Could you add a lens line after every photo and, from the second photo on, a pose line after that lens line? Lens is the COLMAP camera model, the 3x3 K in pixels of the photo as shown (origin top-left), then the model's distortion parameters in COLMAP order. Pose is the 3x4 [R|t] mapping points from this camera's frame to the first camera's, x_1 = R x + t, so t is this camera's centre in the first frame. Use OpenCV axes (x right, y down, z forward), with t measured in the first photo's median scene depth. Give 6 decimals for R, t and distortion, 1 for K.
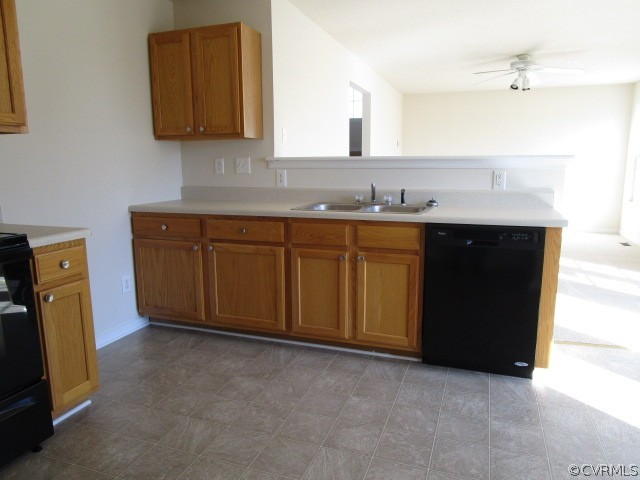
lens RADIAL K [[457.9, 0, 320.4], [0, 457.9, 240.8], [0, 0, 1]] dist [0.004550, 0.002840]
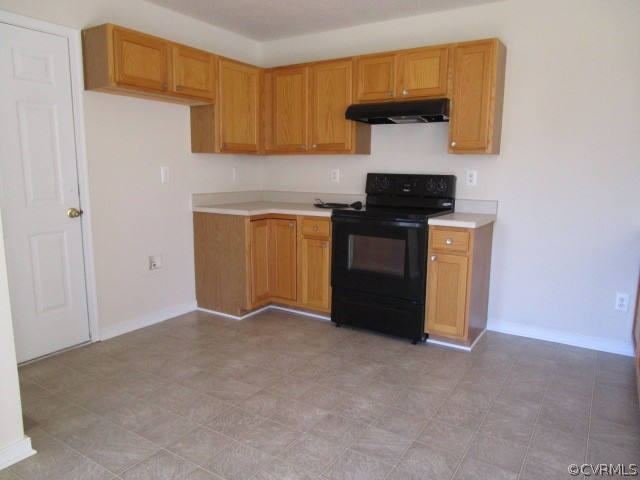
lens RADIAL K [[457.9, 0, 320.1], [0, 457.9, 239.4], [0, 0, 1]] dist [0.004550, 0.002840]
pose [[-0.211588, 0.148111, -0.966071, 0.878579], [-0.177720, 0.966141, 0.187046, -0.143057], [0.961065, 0.211267, -0.178101, 0.766877]]
